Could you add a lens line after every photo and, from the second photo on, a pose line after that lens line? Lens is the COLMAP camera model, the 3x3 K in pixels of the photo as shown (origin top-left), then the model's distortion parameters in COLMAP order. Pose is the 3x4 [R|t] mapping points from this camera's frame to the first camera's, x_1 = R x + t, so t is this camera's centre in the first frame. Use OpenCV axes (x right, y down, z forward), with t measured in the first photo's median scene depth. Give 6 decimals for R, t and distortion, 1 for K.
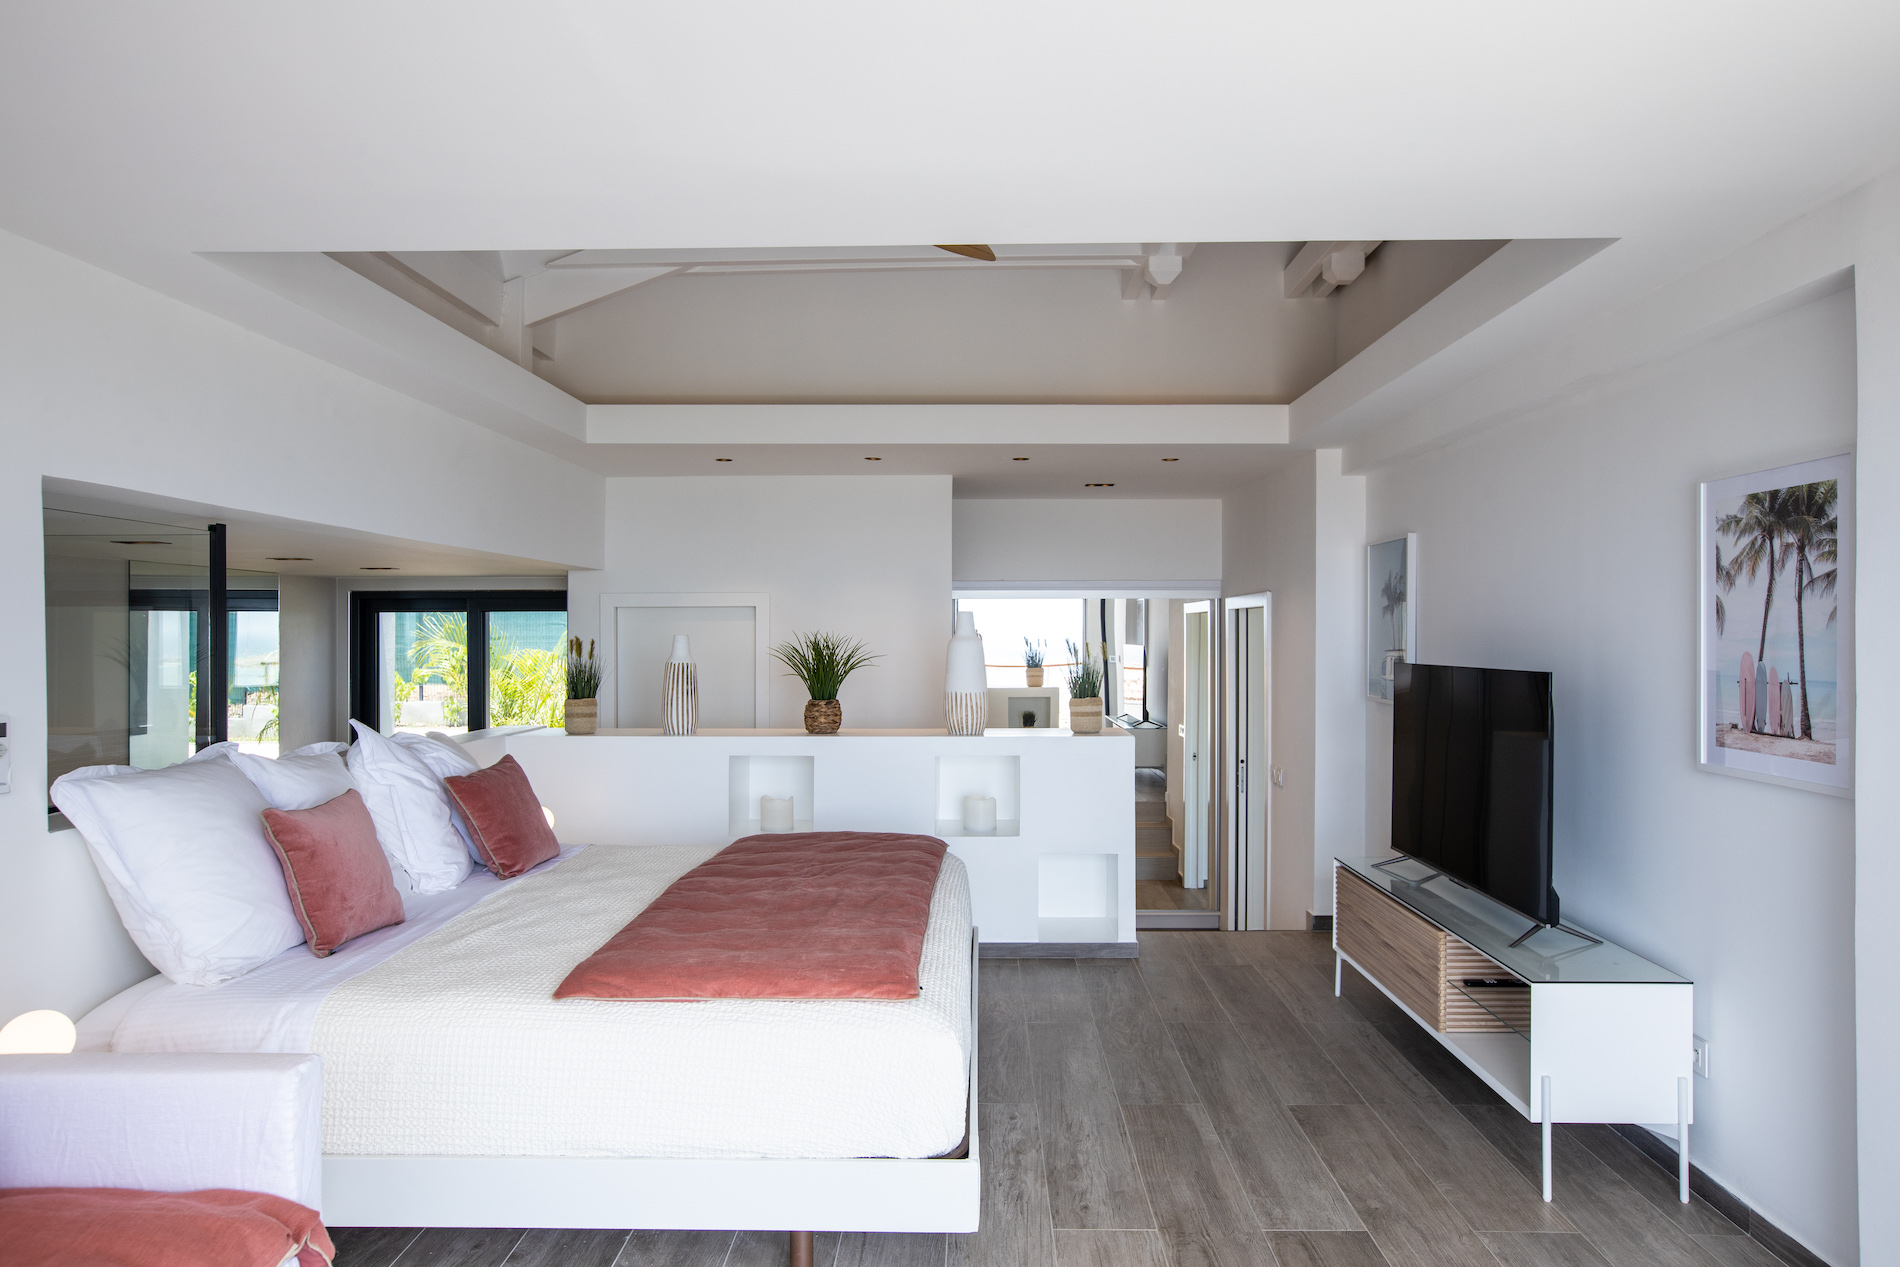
lens RADIAL K [[1237.2, 0, 949.9], [0, 1237.2, 639.0], [0, 0, 1]] dist [0.000212, 0.000174]
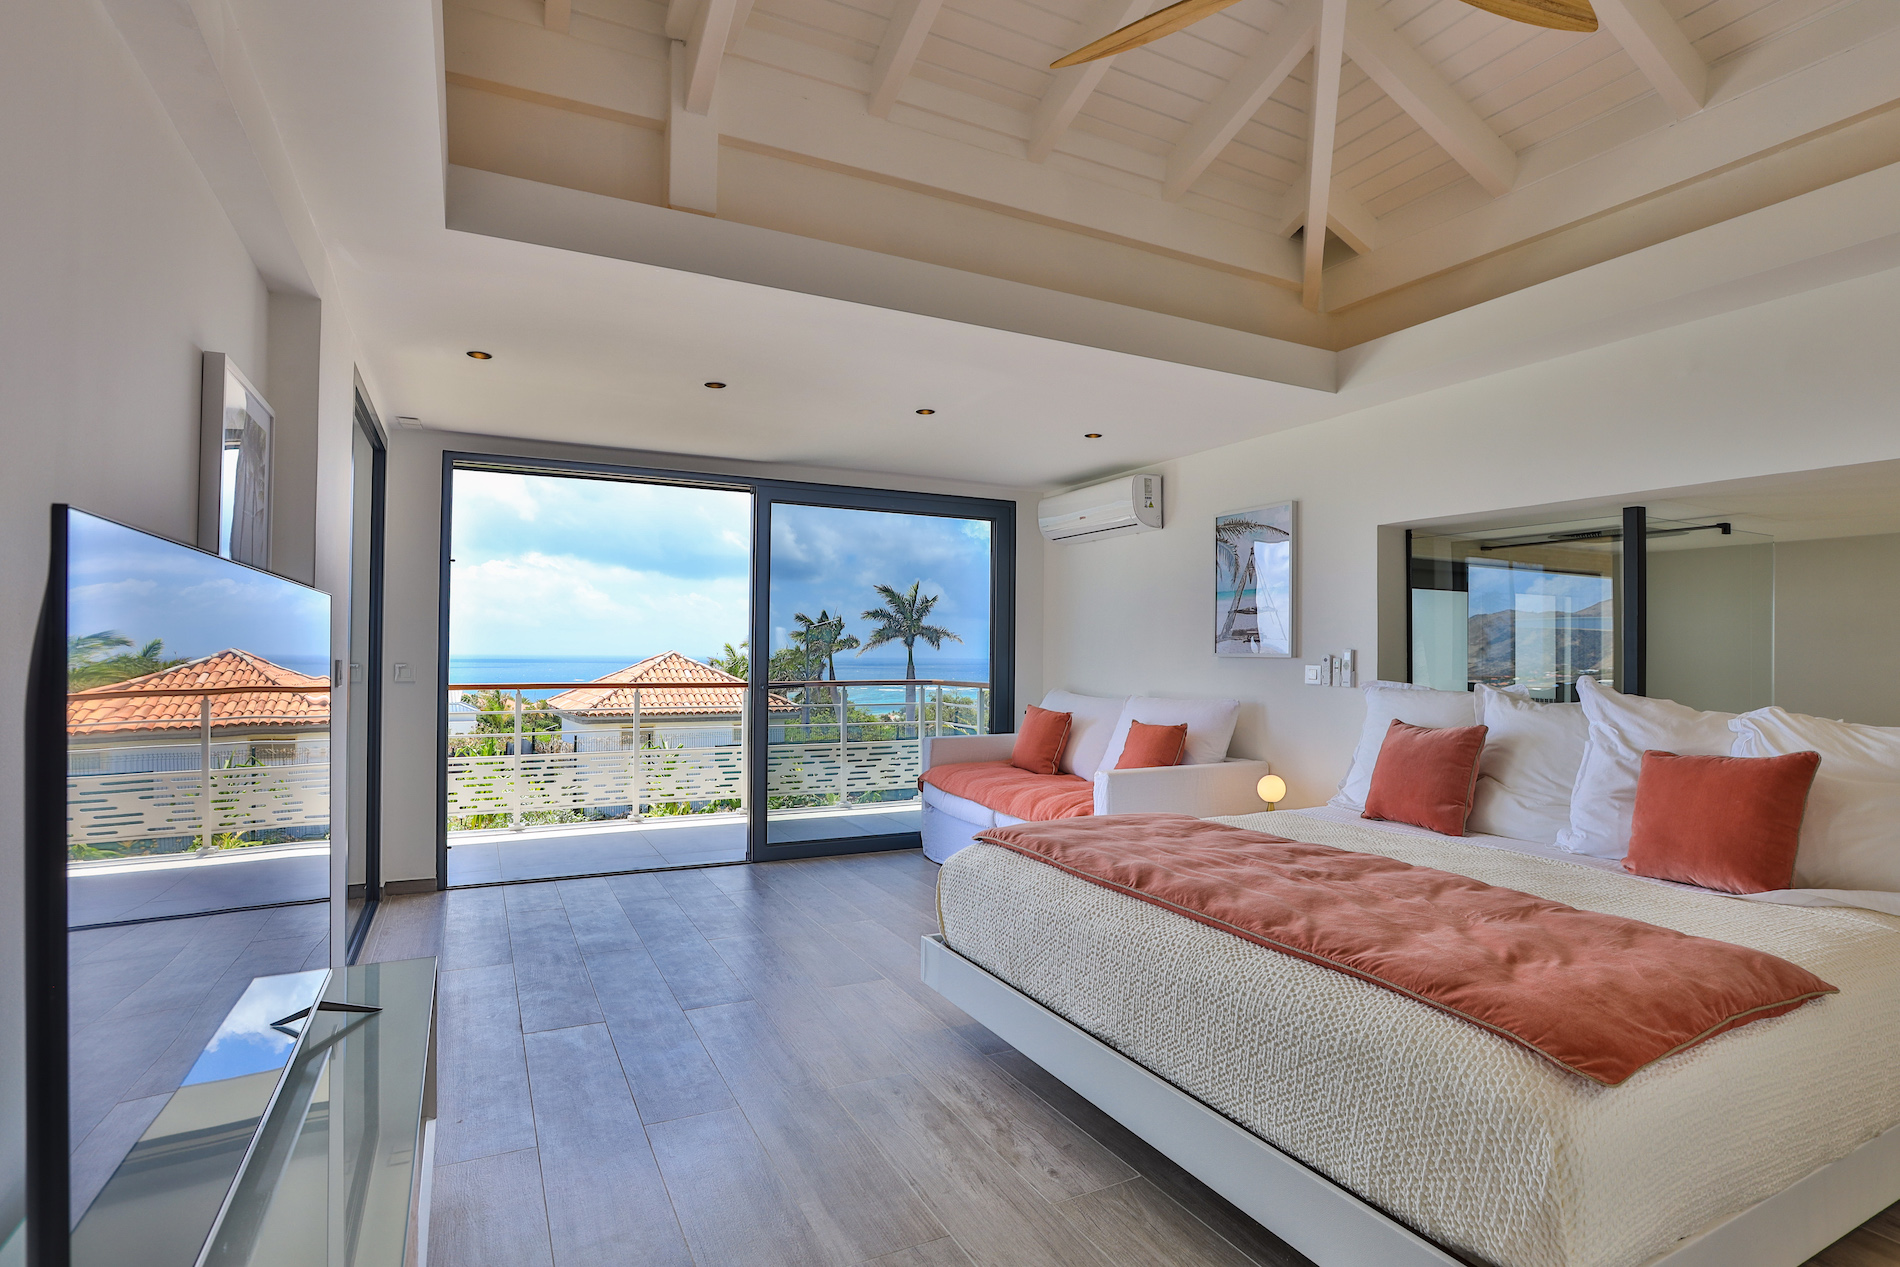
lens RADIAL K [[919.9, 0, 962.4], [0, 919.9, 640.5], [0, 0, 1]] dist [-0.018859, 0.006318]
pose [[-0.879233, -0.010721, -0.476272, 0.422832], [-0.002535, 0.999838, -0.017827, 0.055222], [0.476386, -0.014467, -0.879117, 1.625869]]
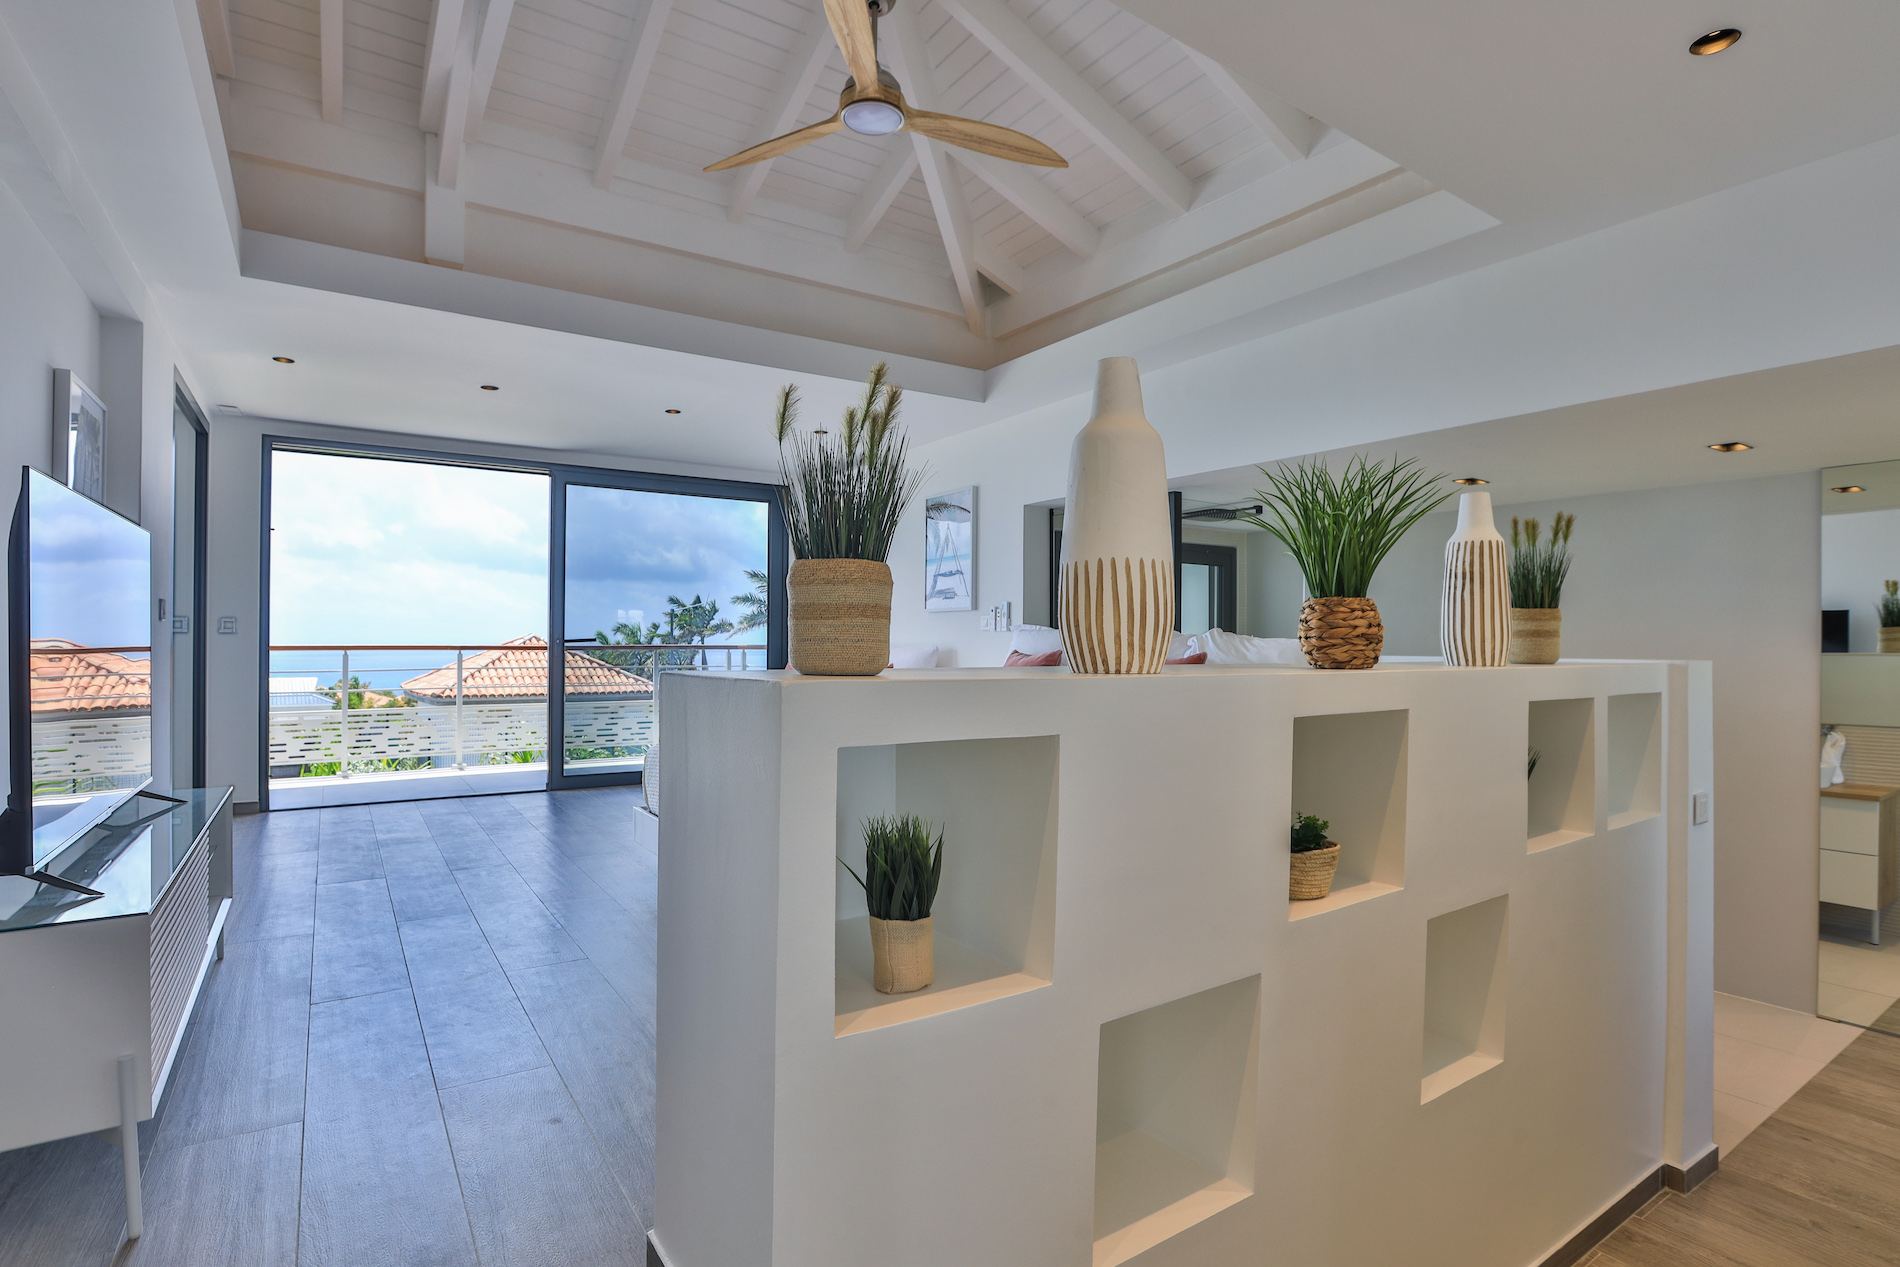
lens RADIAL K [[919.9, 0, 946.6], [0, 919.9, 638.8], [0, 0, 1]] dist [-0.018859, 0.006318]
pose [[-0.826023, -0.003081, -0.563628, 0.370228], [0.001321, 0.999972, -0.007403, 0.113340], [0.563635, -0.006860, -0.825996, 2.006727]]
